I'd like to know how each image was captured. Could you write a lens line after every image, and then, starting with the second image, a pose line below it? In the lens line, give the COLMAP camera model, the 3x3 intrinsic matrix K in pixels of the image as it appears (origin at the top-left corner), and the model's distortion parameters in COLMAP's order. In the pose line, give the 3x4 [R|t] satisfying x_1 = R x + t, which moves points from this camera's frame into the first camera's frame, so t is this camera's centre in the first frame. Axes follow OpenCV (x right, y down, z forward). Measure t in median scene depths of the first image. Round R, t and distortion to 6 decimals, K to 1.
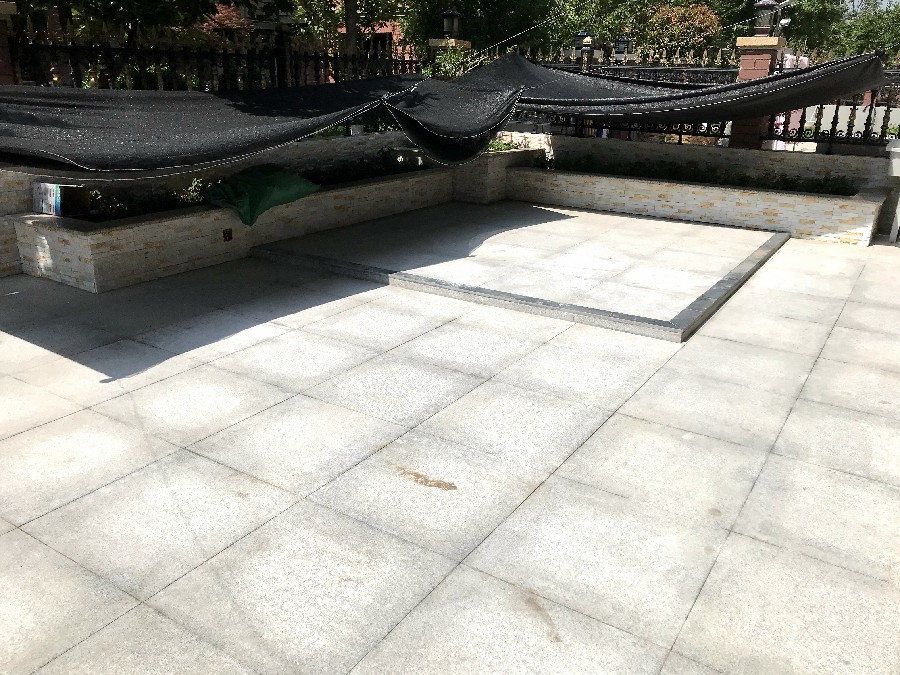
lens RADIAL K [[732.0, 0, 444.6], [0, 732.0, 337.1], [0, 0, 1]] dist [0.018586, -0.028292]
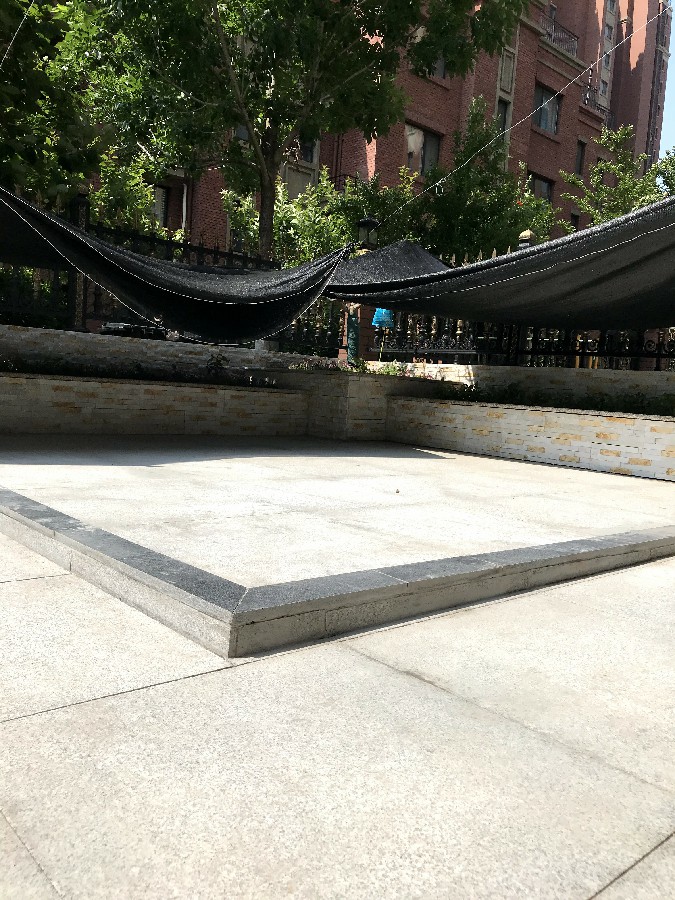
lens RADIAL K [[732.0, 0, 337.8], [0, 732.0, 449.5], [0, 0, 1]] dist [0.018586, -0.028292]
pose [[0.962561, 0.069720, -0.261947, 0.477393], [-0.138873, 0.956740, -0.255661, -0.003398], [0.232791, 0.282466, 0.930603, 0.784170]]
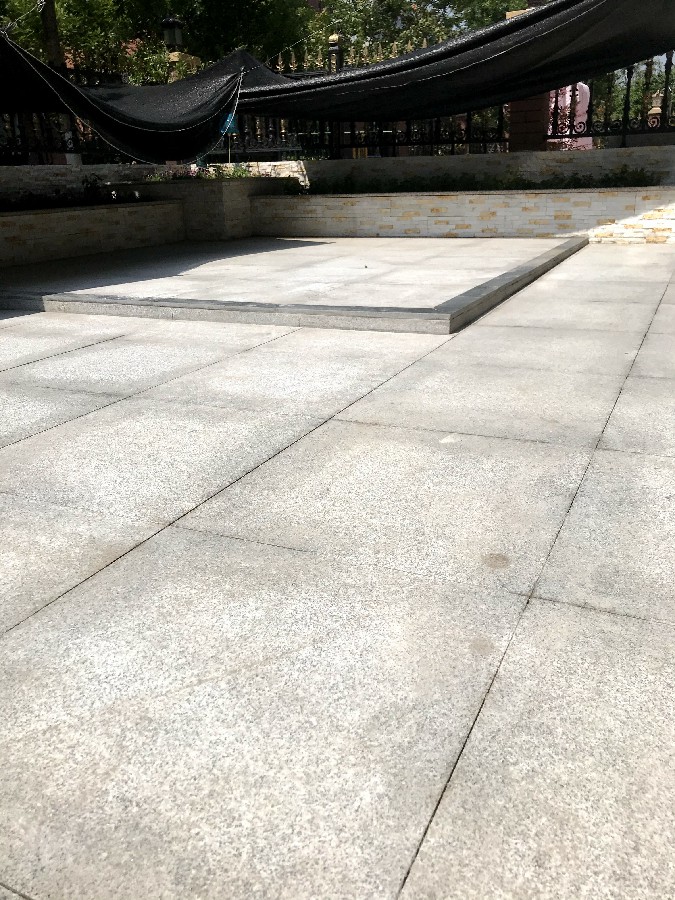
lens RADIAL K [[732.0, 0, 343.8], [0, 732.0, 451.4], [0, 0, 1]] dist [0.018586, -0.028292]
pose [[0.989598, -0.094011, 0.108895, 0.156812], [0.092982, 0.995562, 0.014503, 0.105045], [-0.109775, -0.004226, 0.993947, 0.377346]]
